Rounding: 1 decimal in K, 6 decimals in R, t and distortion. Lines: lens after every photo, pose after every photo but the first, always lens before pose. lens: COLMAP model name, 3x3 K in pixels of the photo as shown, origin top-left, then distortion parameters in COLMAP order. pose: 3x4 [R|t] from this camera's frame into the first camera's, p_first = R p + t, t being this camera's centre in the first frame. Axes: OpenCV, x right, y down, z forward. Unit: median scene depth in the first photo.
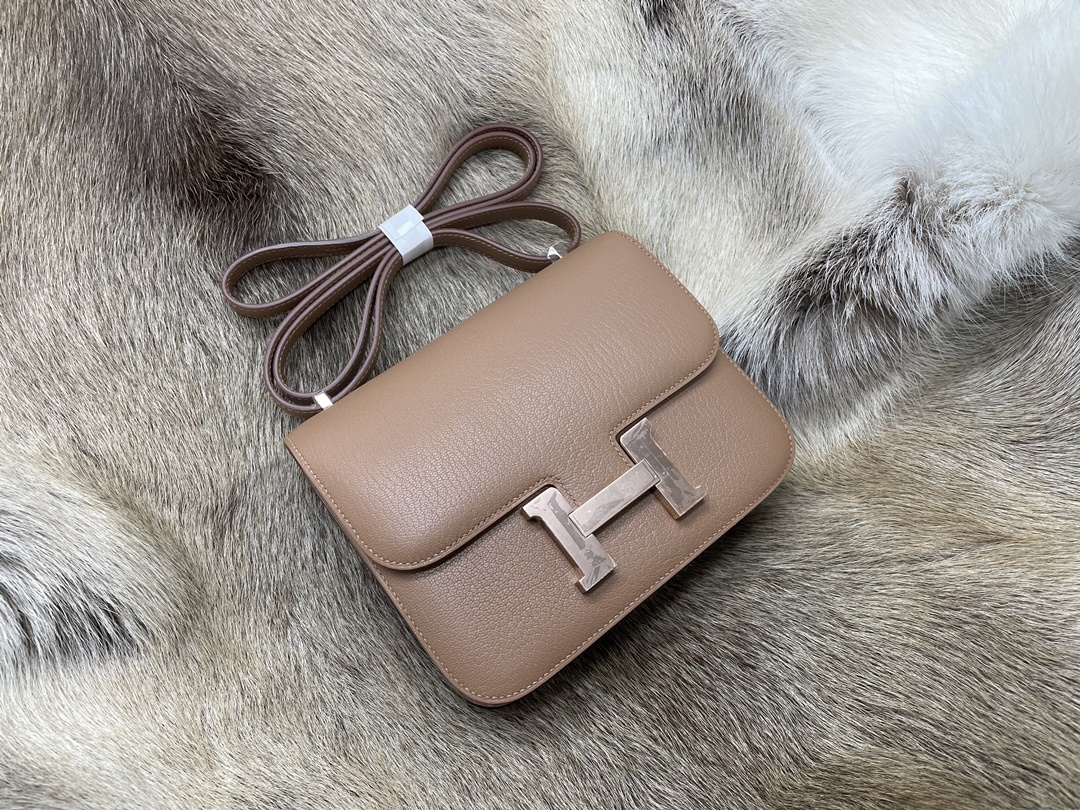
lens RADIAL K [[787.1, 0, 540.0], [0, 787.1, 405.0], [0, 0, 1]] dist [0.006764, -0.046069]
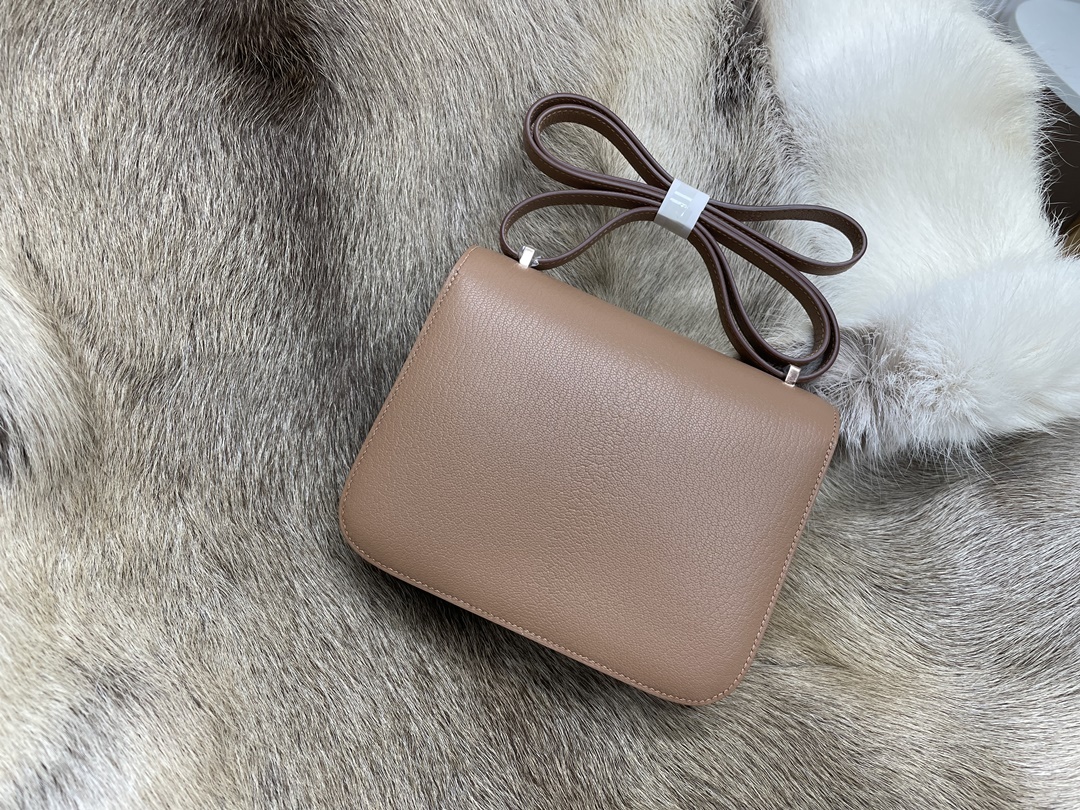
lens RADIAL K [[787.1, 0, 540.0], [0, 787.1, 405.0], [0, 0, 1]] dist [0.006764, -0.046069]
pose [[0.907037, 0.376619, 0.188262, -0.136657], [-0.372552, 0.926201, -0.057933, 0.047684], [-0.196187, -0.017590, 0.980409, -0.009356]]
